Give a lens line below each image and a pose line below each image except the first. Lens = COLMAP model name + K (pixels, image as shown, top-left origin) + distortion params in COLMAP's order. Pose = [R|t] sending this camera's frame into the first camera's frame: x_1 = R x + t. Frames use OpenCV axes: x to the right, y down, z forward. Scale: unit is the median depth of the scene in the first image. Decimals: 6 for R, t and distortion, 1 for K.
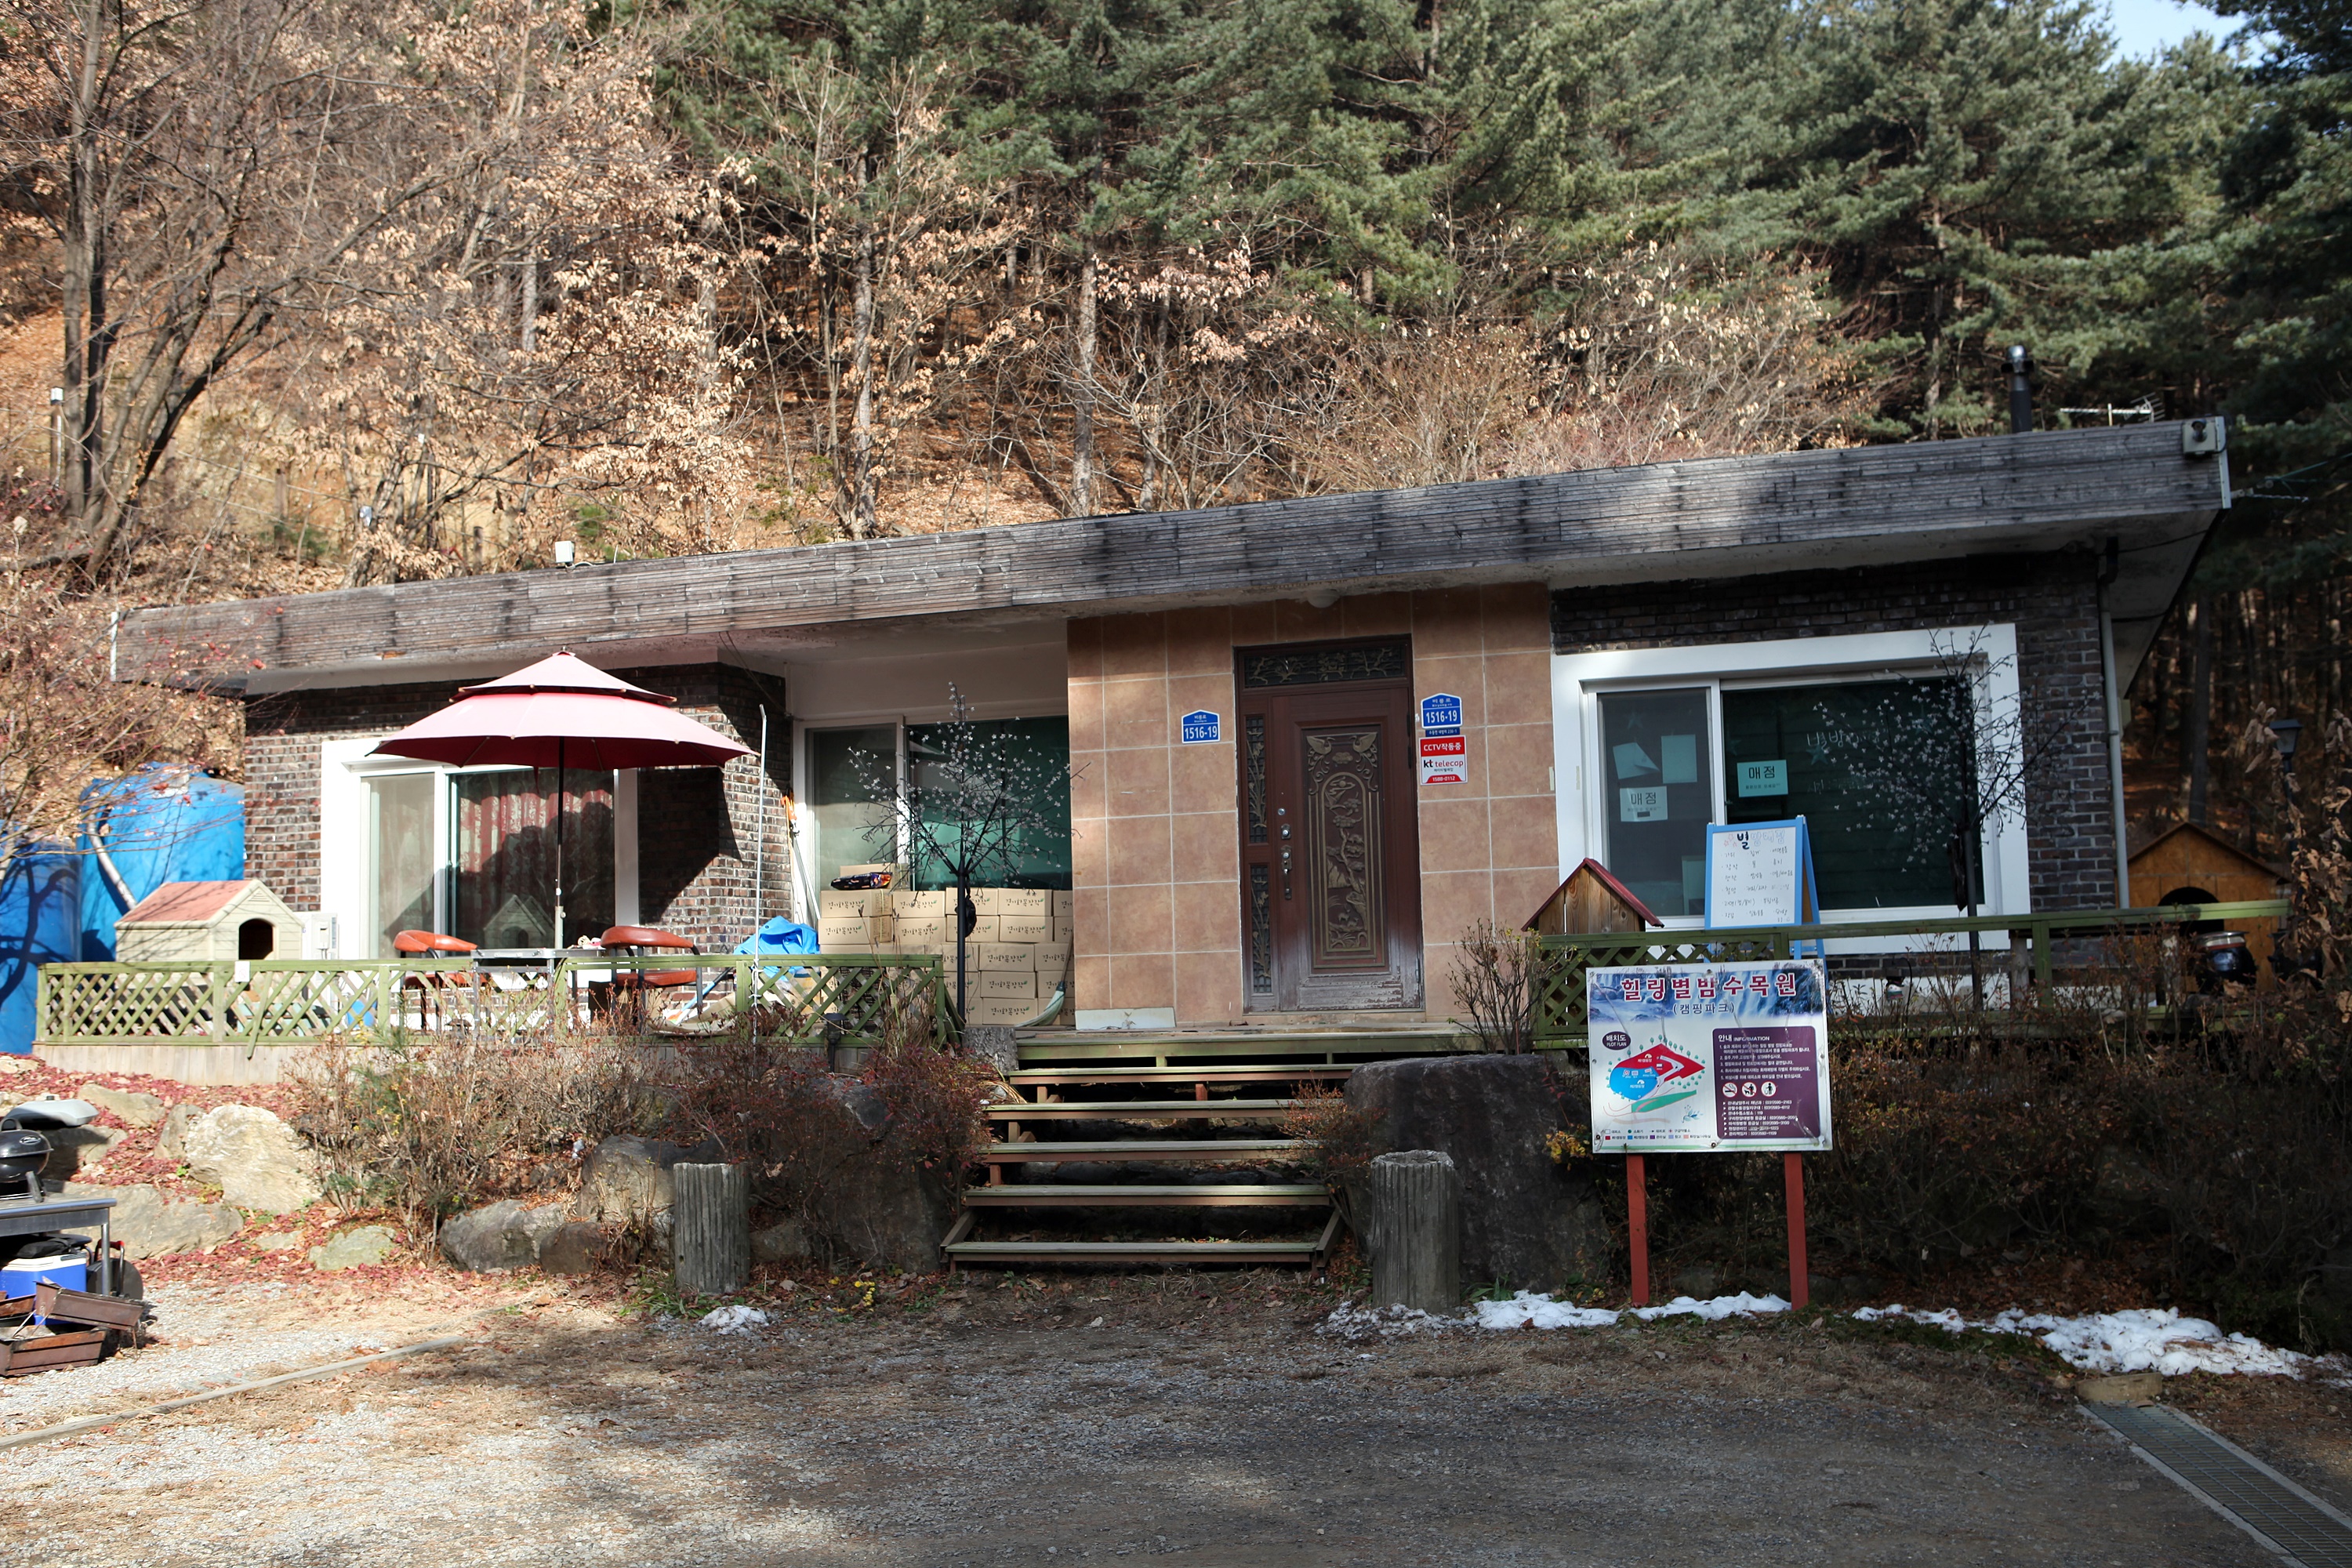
lens RADIAL K [[2374.5, 0, 1176.0], [0, 2374.5, 784.0], [0, 0, 1]] dist [-0.001317, 0.000165]
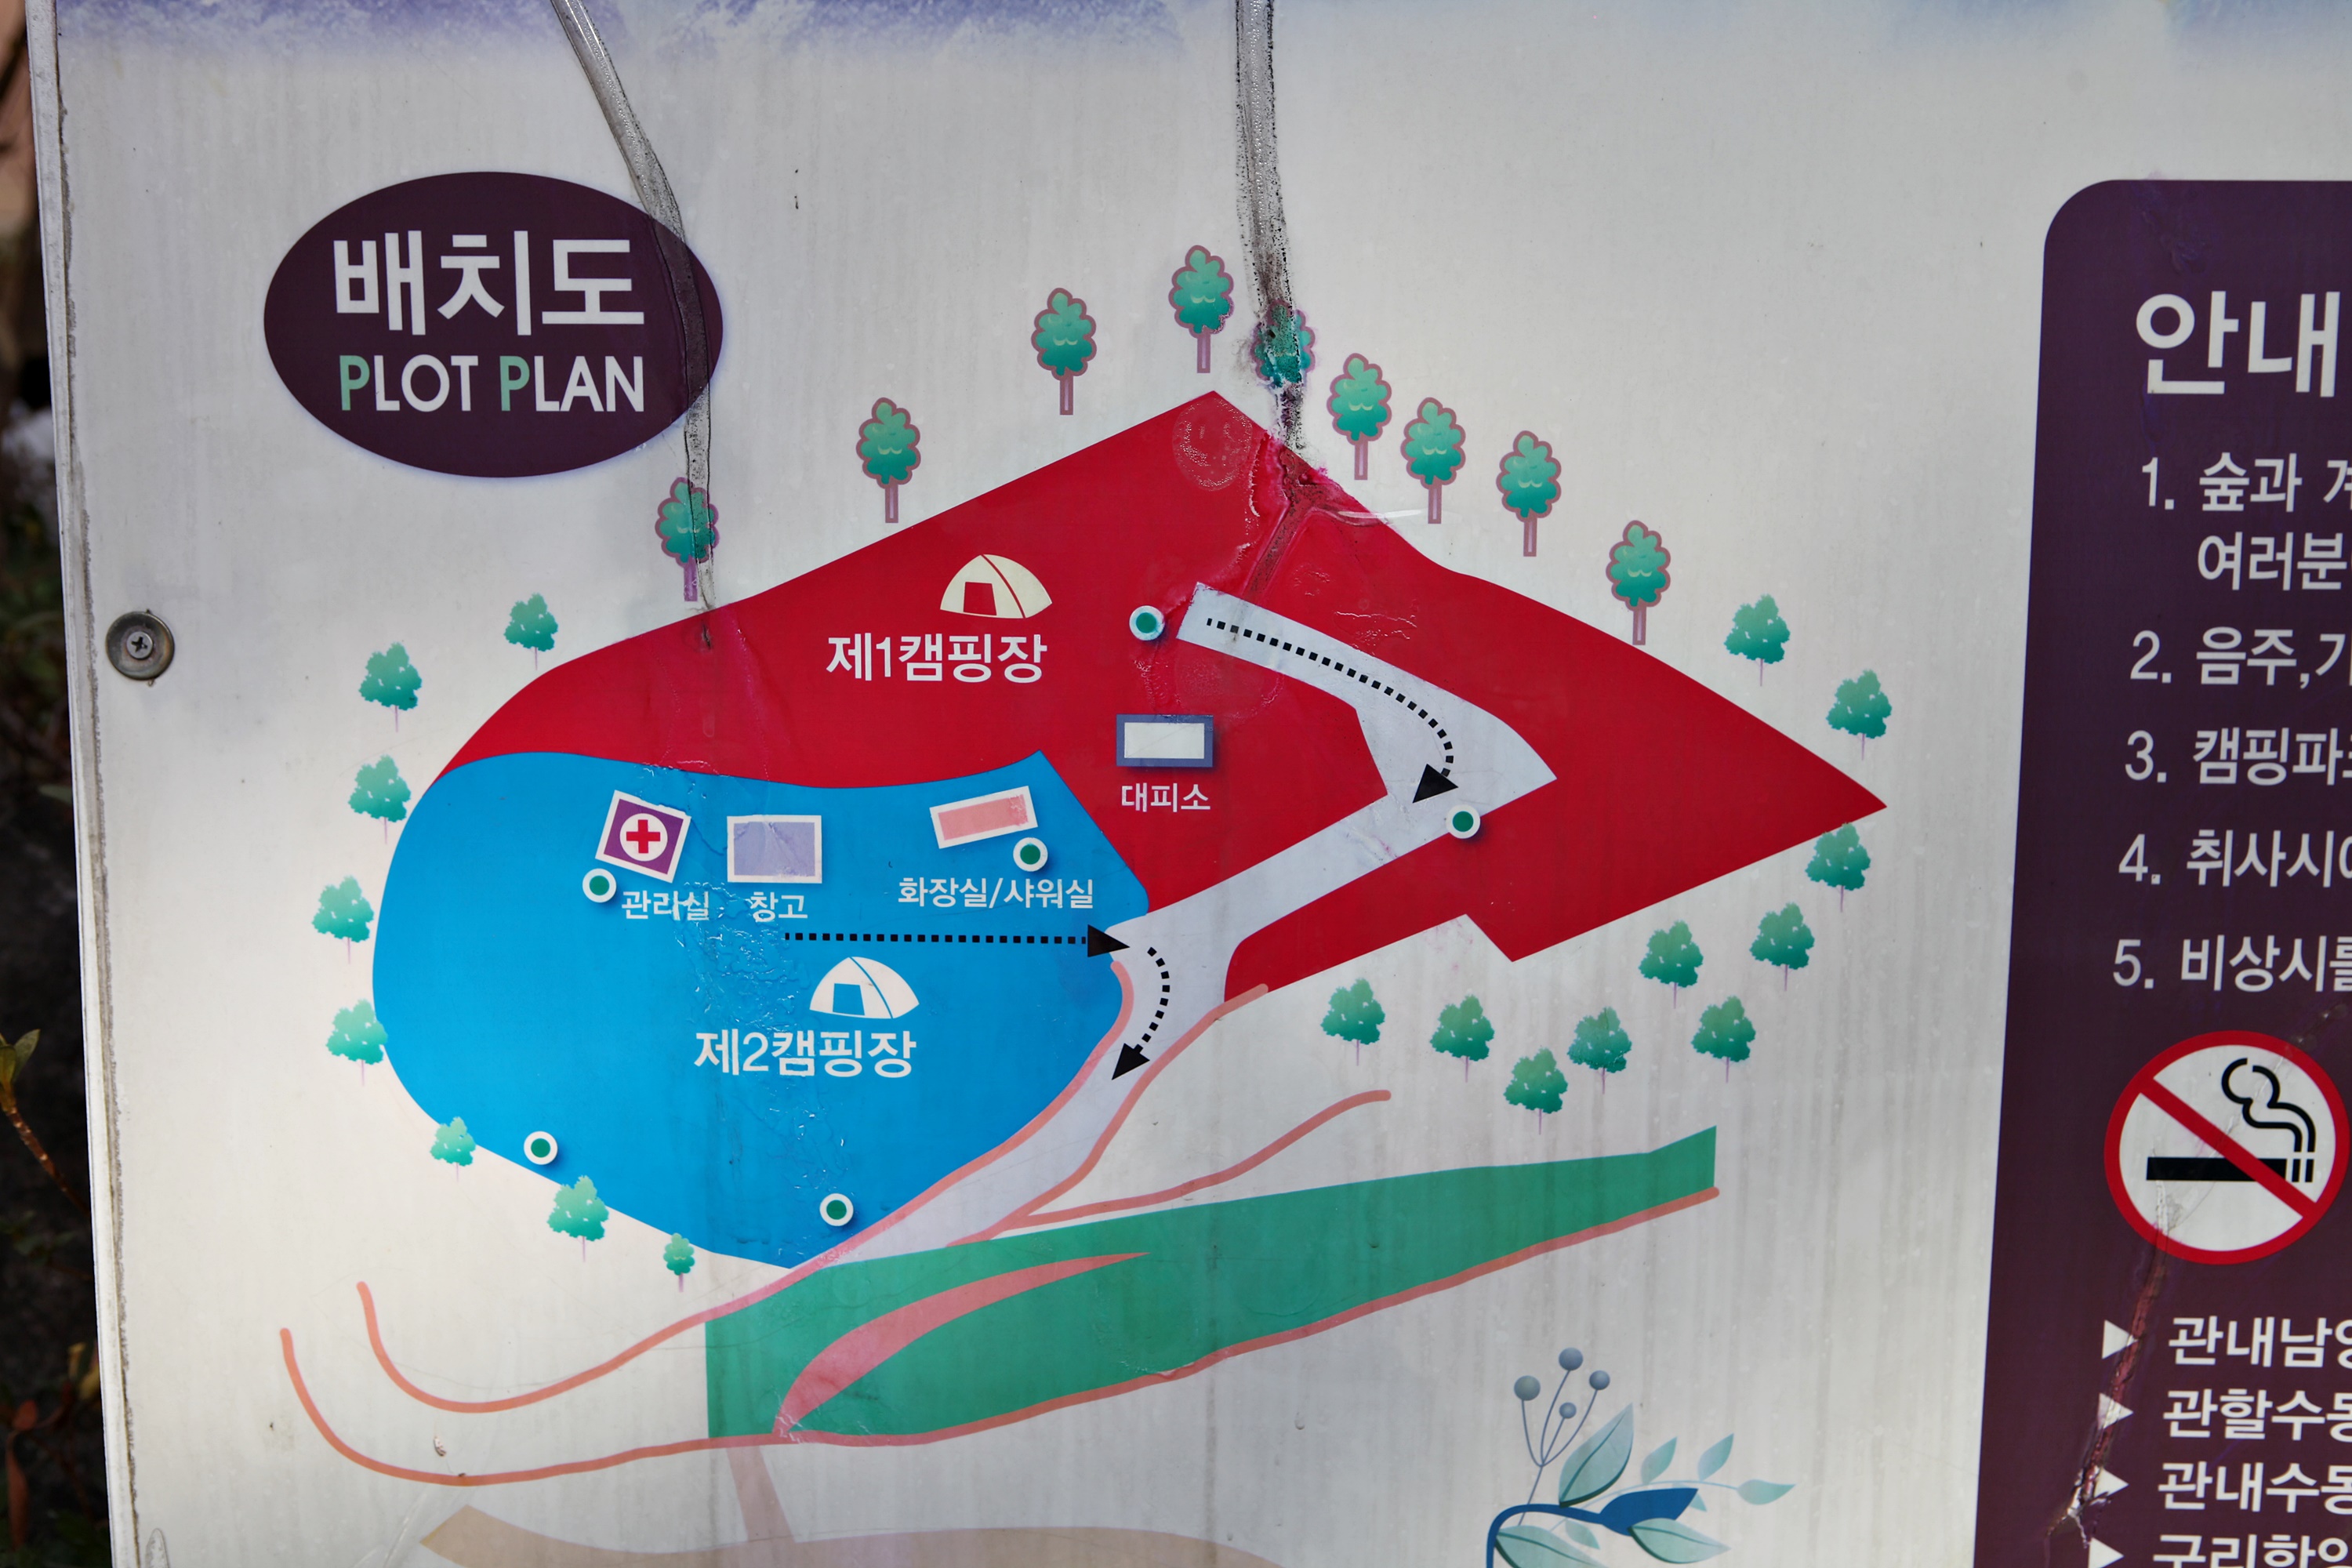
lens RADIAL K [[2921.9, 0, 1176.0], [0, 2921.9, 784.0], [0, 0, 1]] dist [-0.002941, -0.004972]
pose [[0.997718, 0.021443, 0.064020, 0.150042], [-0.037127, 0.966238, 0.254963, 0.075406], [-0.056391, -0.256758, 0.964829, 0.698020]]
